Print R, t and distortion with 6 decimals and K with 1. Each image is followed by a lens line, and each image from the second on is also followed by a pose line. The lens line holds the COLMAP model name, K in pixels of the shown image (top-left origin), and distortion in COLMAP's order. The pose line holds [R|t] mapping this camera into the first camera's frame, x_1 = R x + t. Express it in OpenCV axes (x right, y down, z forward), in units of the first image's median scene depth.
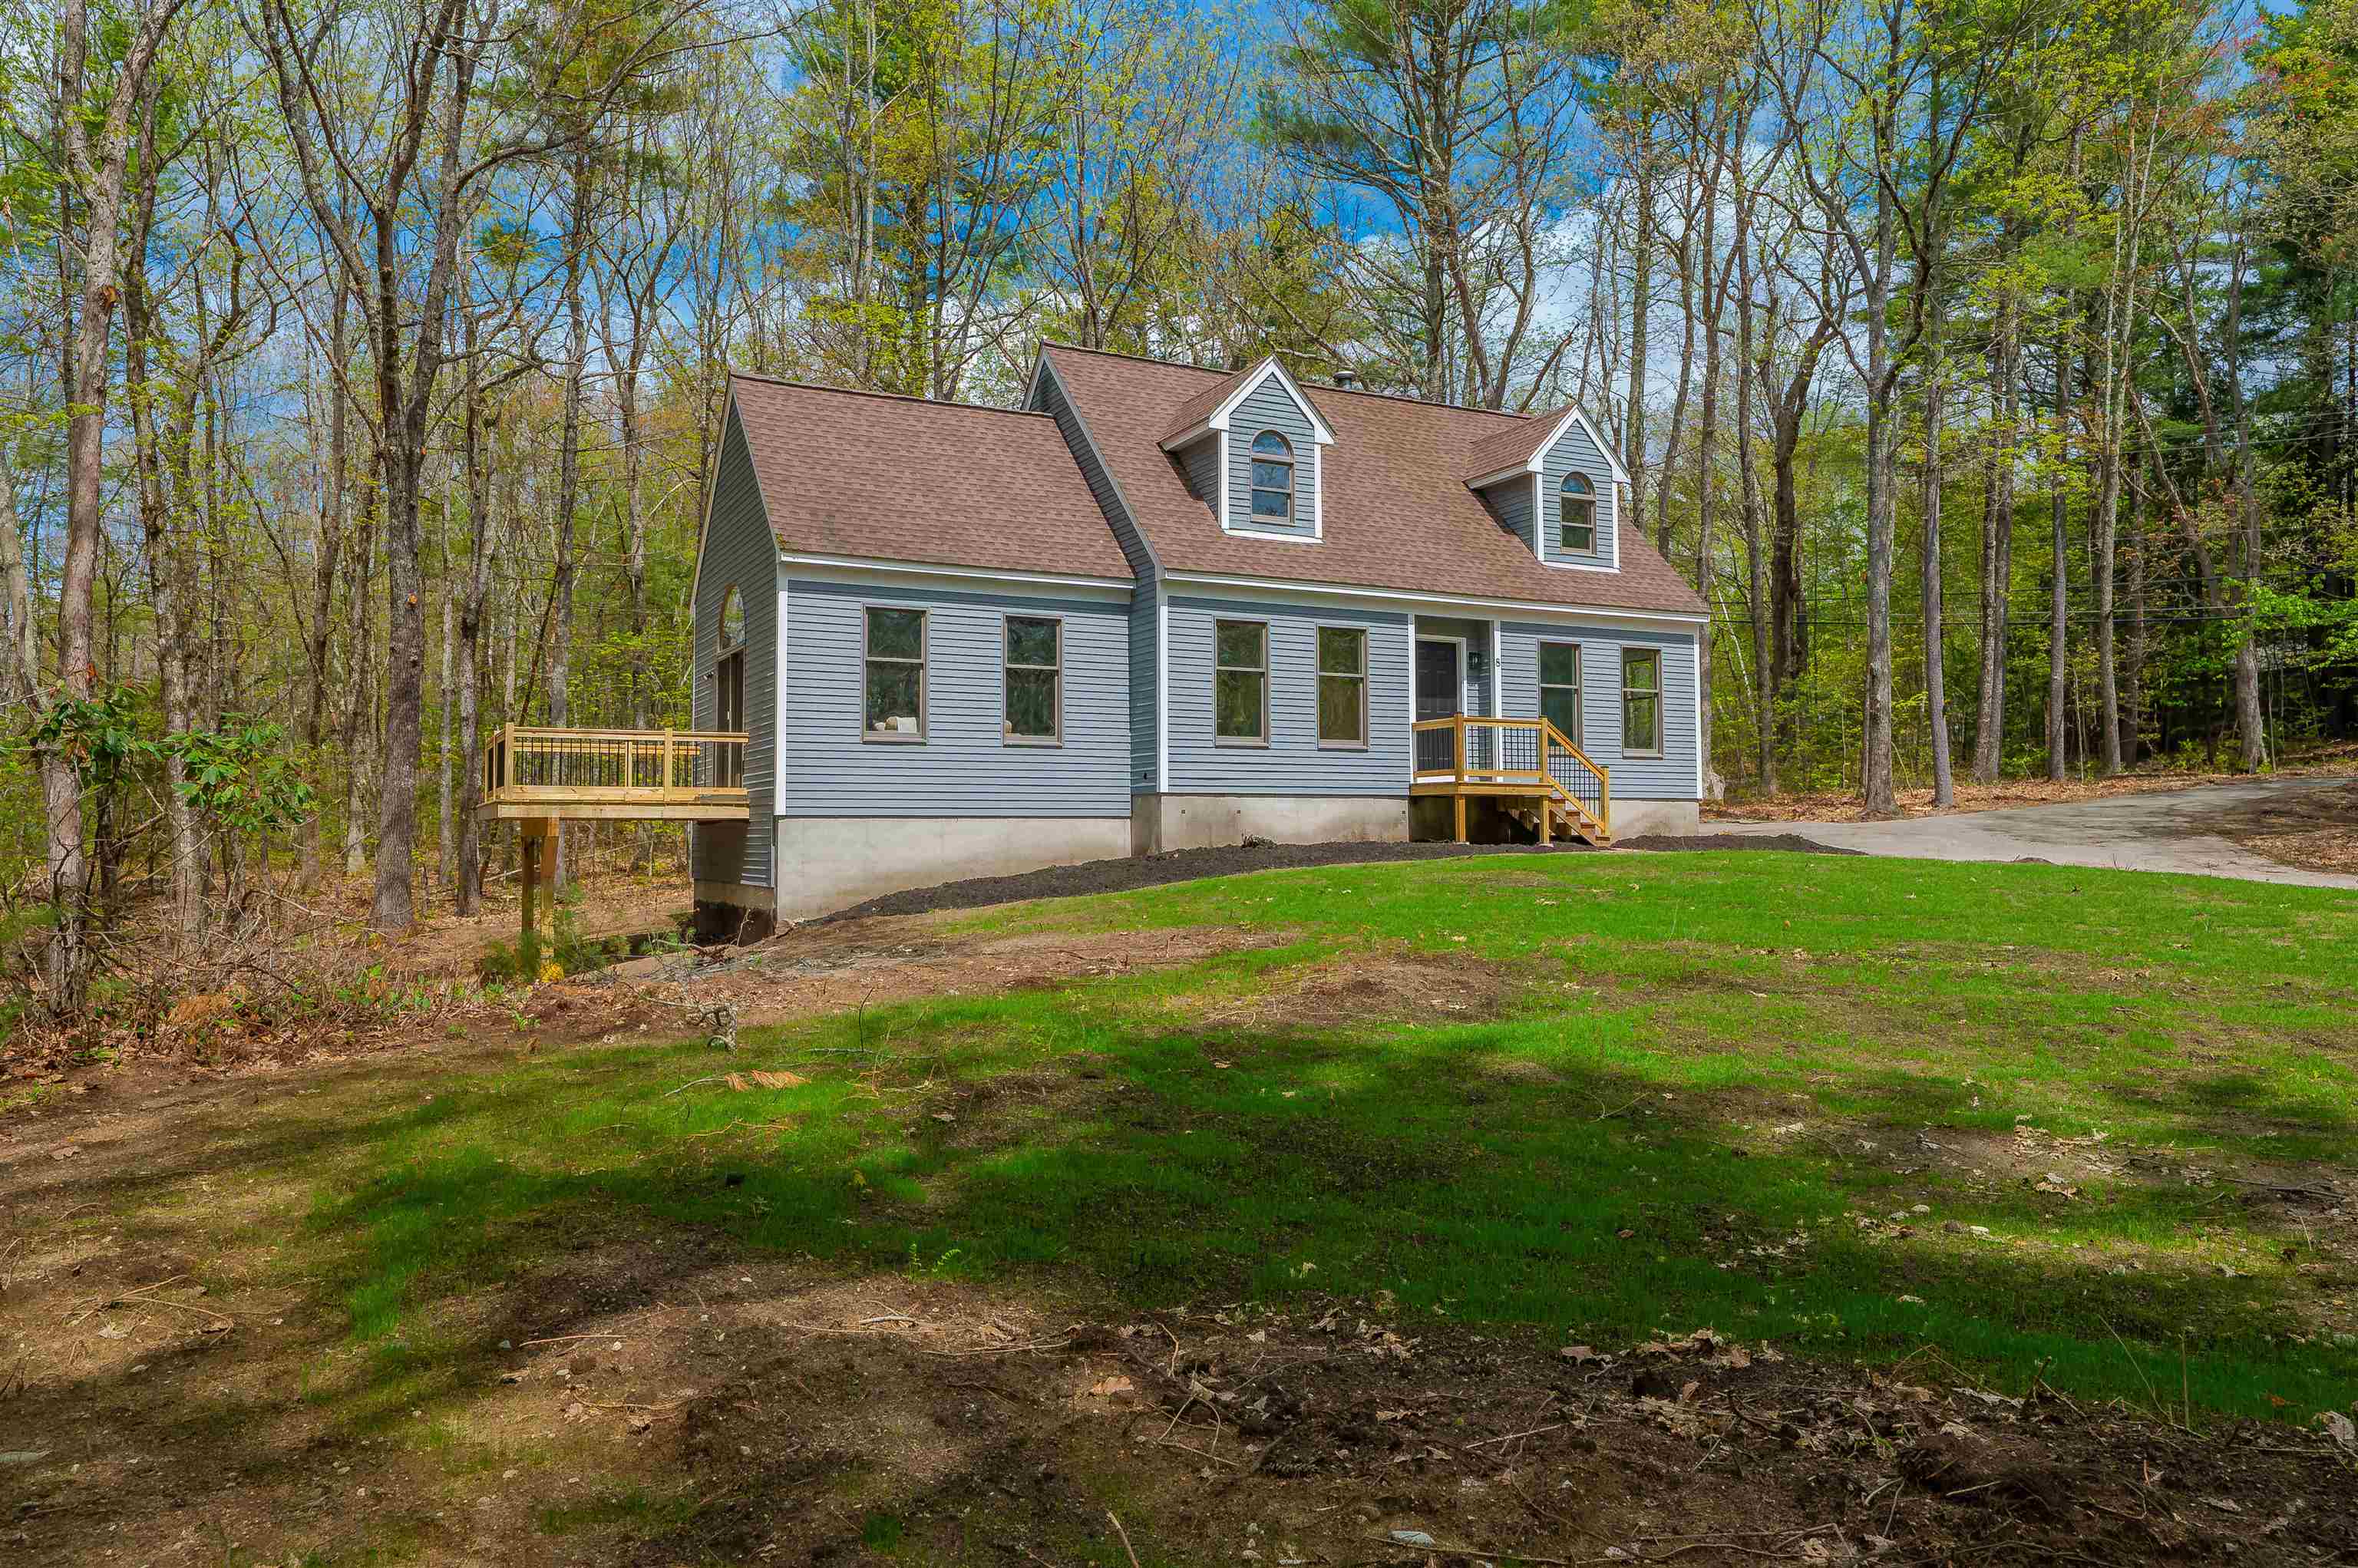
lens RADIAL K [[1609.8, 0, 1162.8], [0, 1609.8, 684.7], [0, 0, 1]] dist [0.009017, 0.001326]
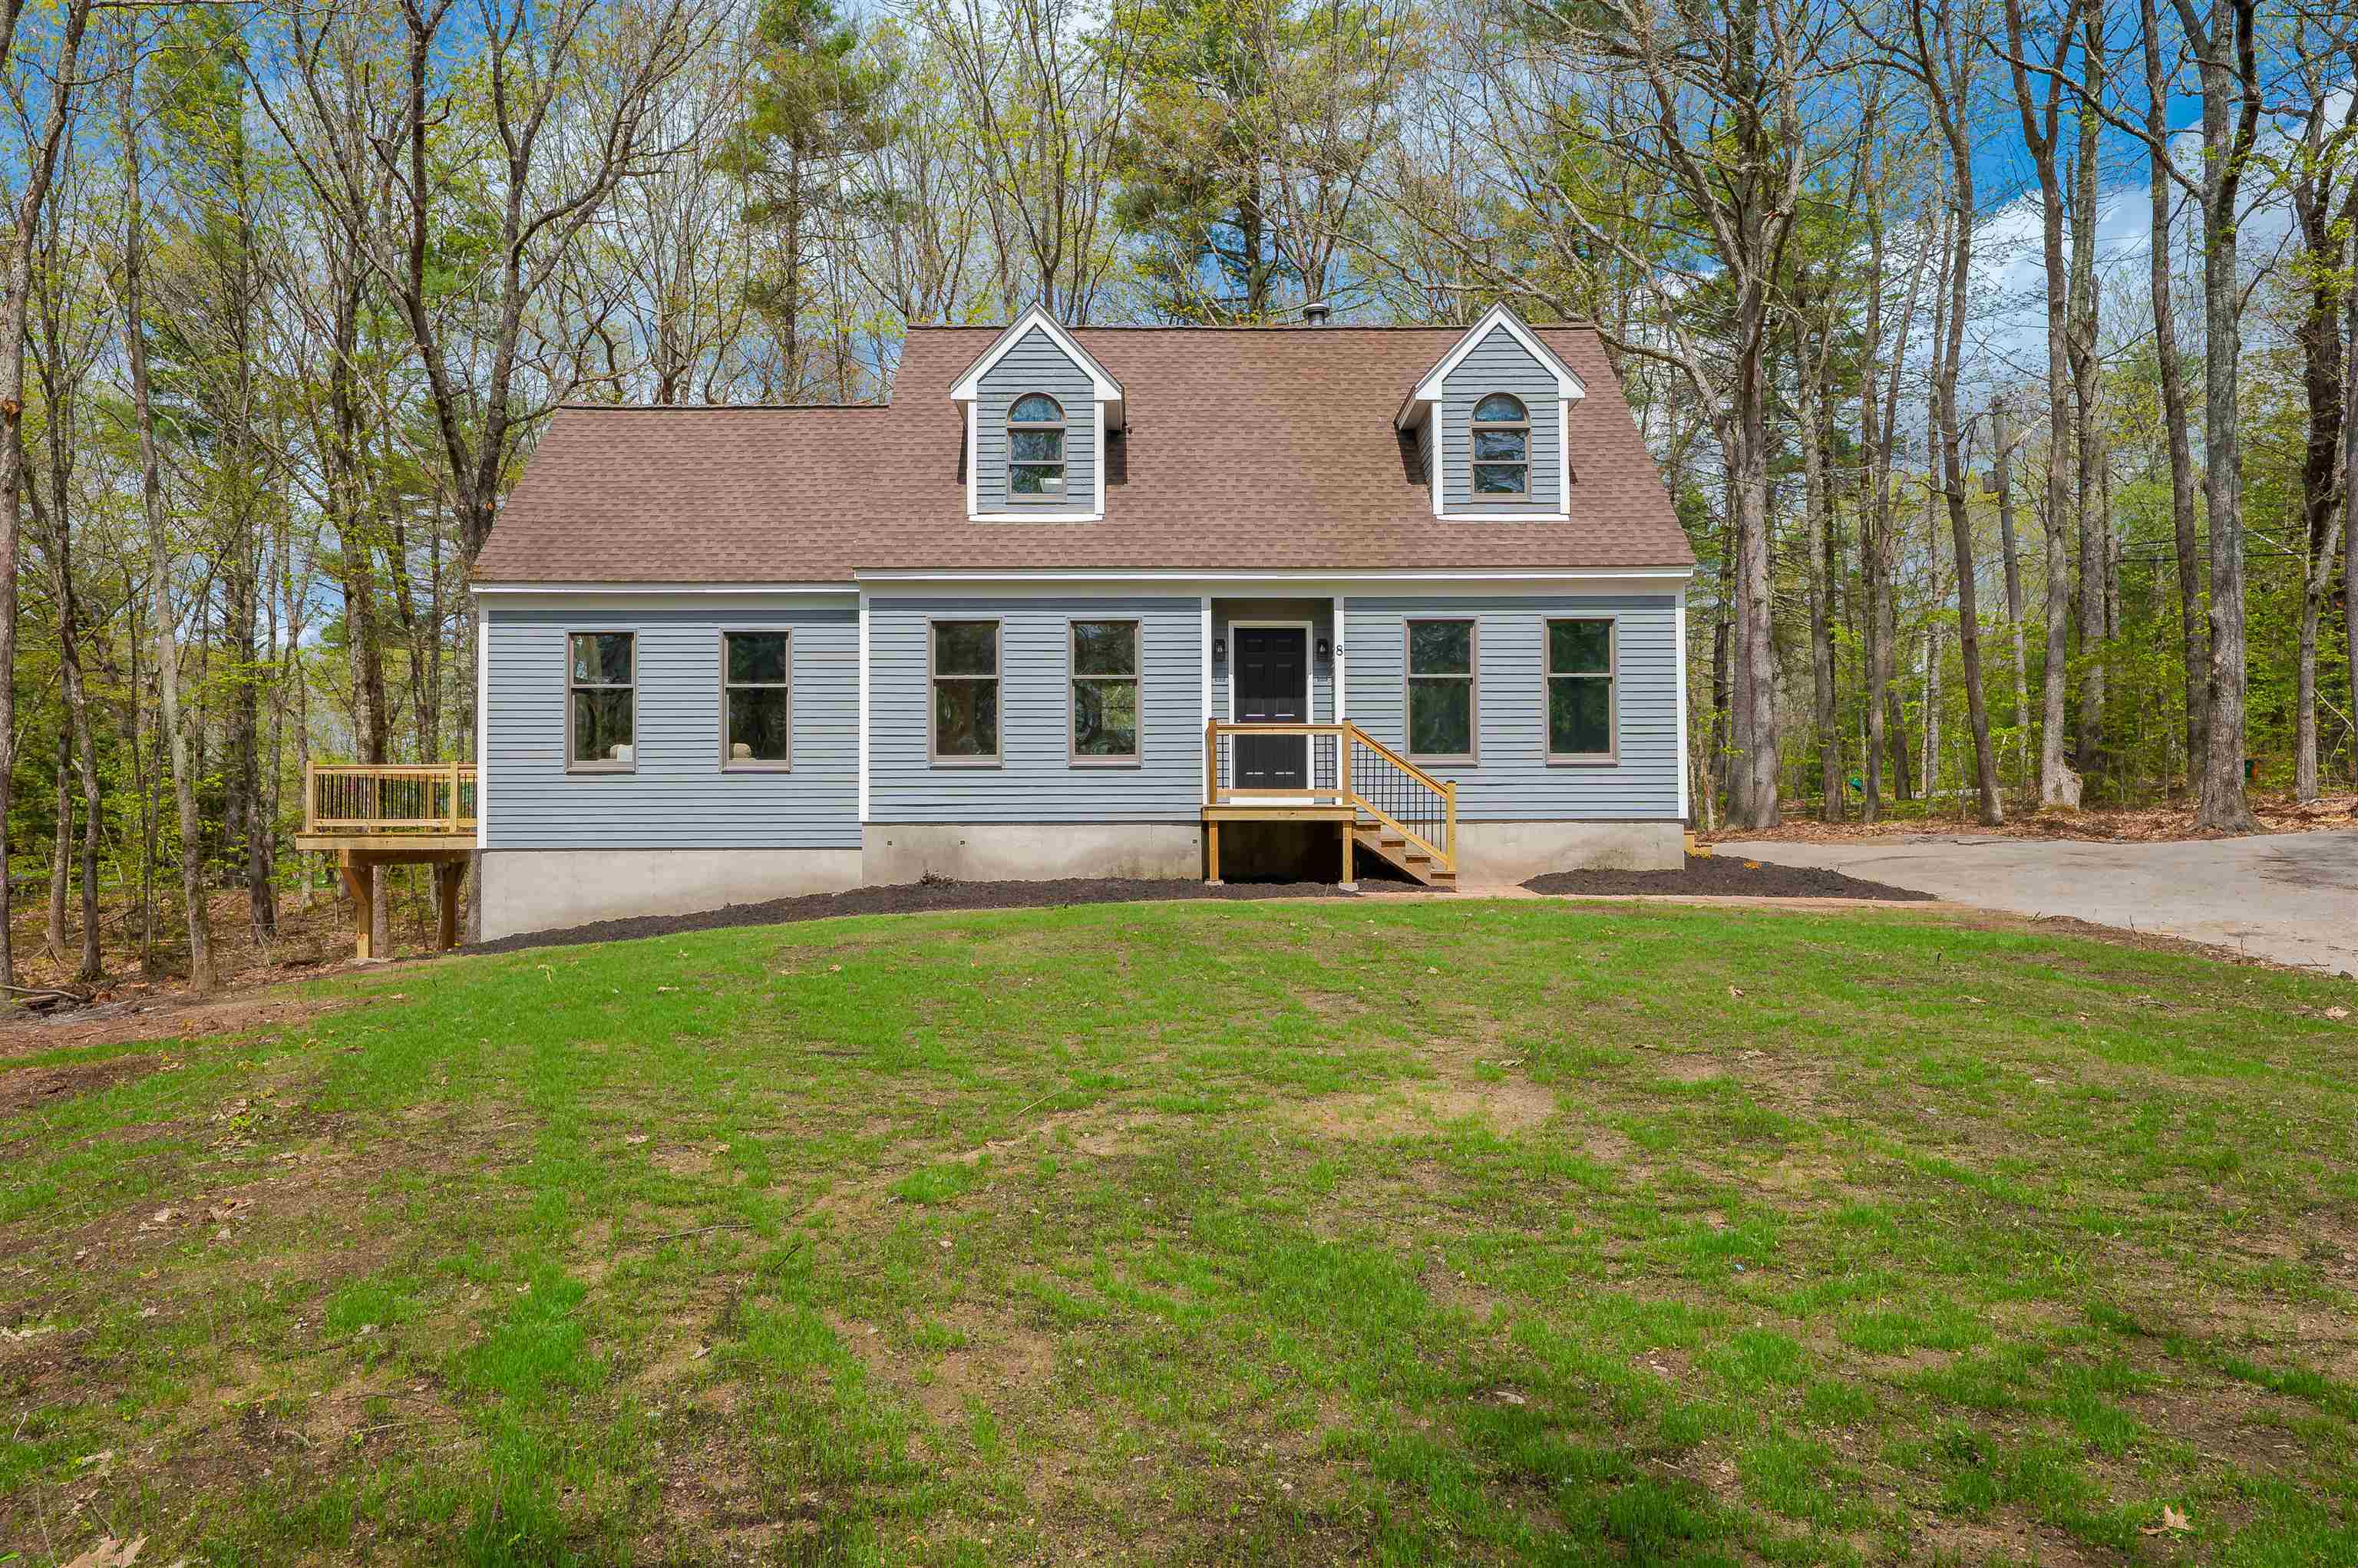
lens RADIAL K [[1558.1, 0, 1167.8], [0, 1558.1, 769.6], [0, 0, 1]] dist [-0.001803, 0.001434]
pose [[0.880793, -0.022808, -0.472953, 0.505365], [0.041635, 0.998701, 0.029377, 0.018897], [0.471668, -0.045566, 0.880598, 0.296826]]
